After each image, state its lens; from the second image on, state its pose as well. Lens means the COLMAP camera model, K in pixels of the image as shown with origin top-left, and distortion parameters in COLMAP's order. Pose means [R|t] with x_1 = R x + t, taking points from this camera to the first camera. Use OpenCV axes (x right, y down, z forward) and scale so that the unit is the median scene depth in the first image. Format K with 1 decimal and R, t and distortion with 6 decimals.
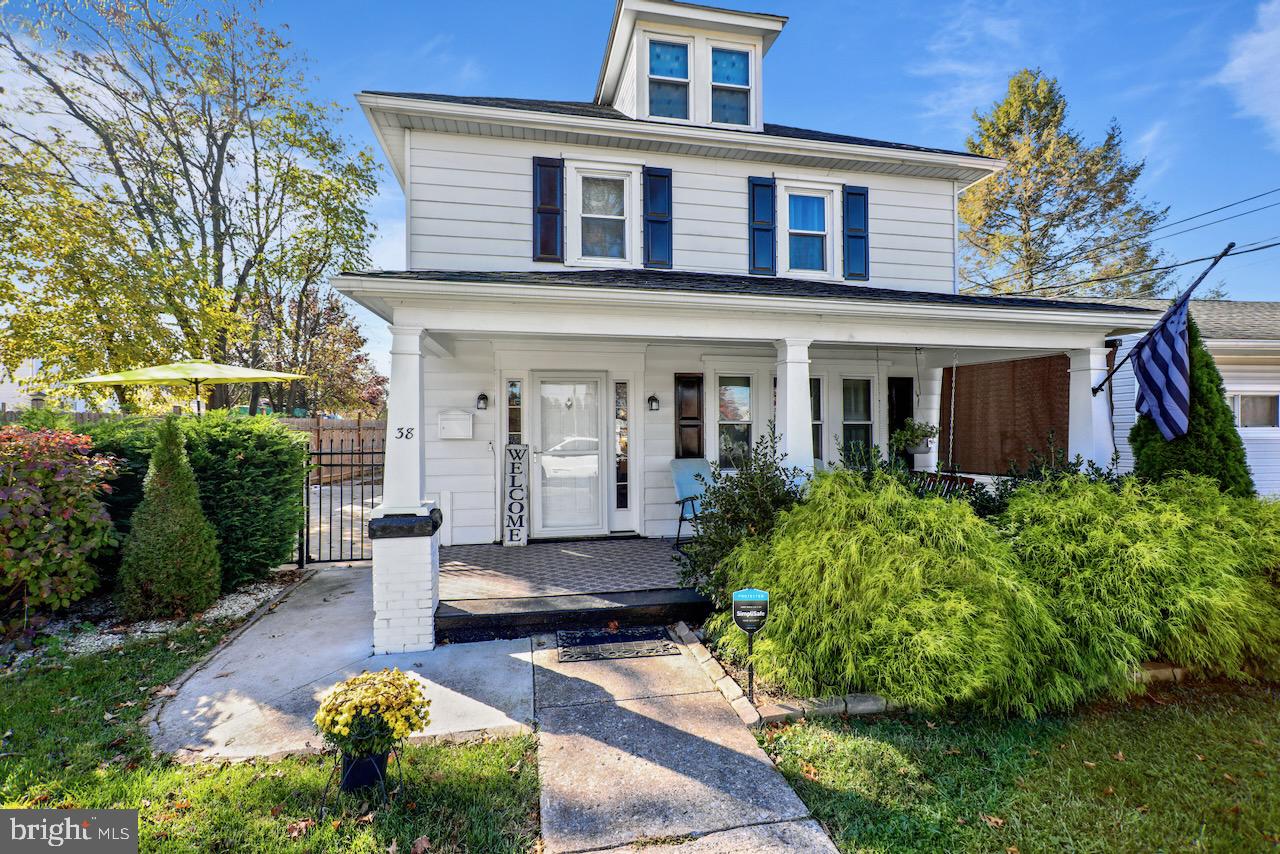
lens RADIAL K [[586.5, 0, 636.4], [0, 586.5, 425.0], [0, 0, 1]] dist [-0.002117, 0.017841]
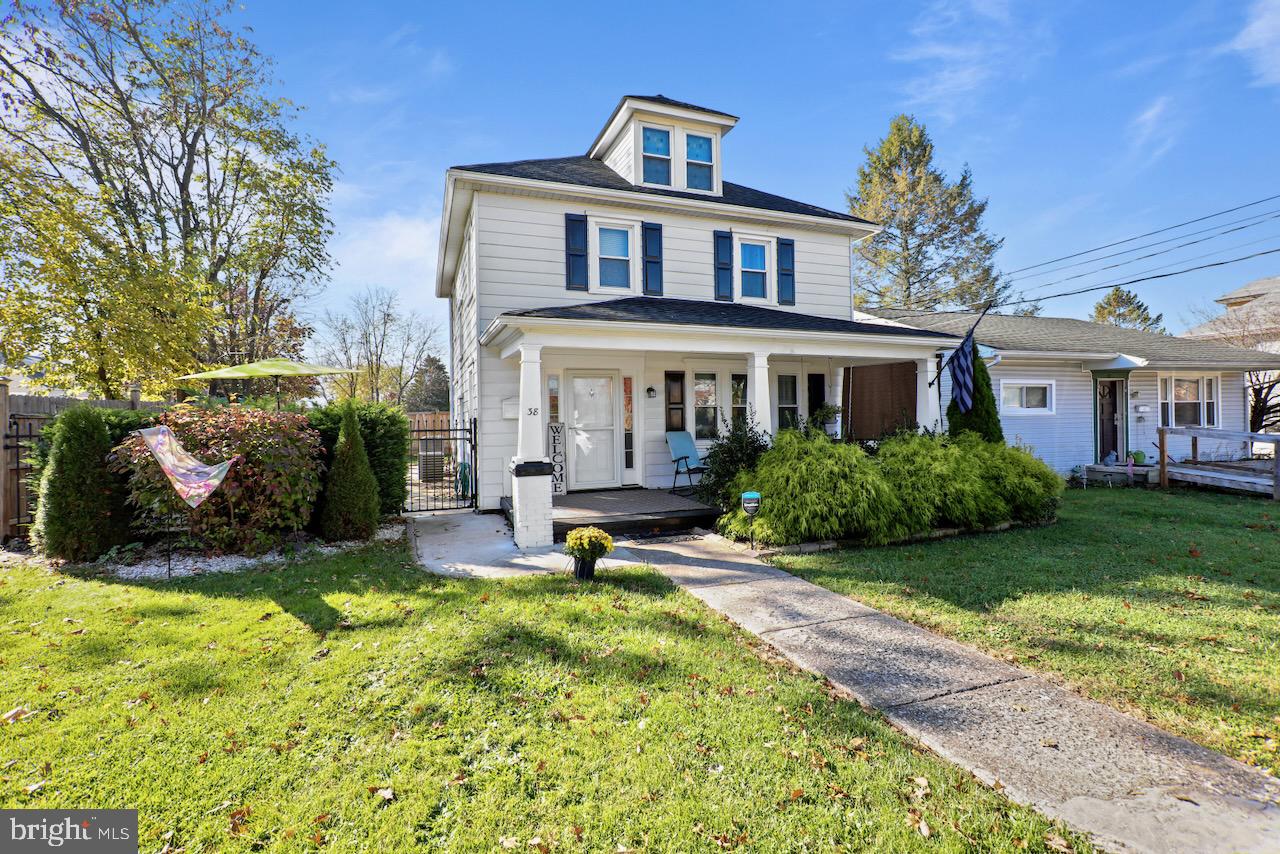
lens RADIAL K [[611.0, 0, 643.2], [0, 611.0, 419.5], [0, 0, 1]] dist [-0.003721, -0.000545]
pose [[0.985901, -0.009323, 0.167068, -0.226628], [0.007951, 0.999929, 0.008878, 0.013711], [-0.167139, -0.007424, 0.985905, -0.418032]]
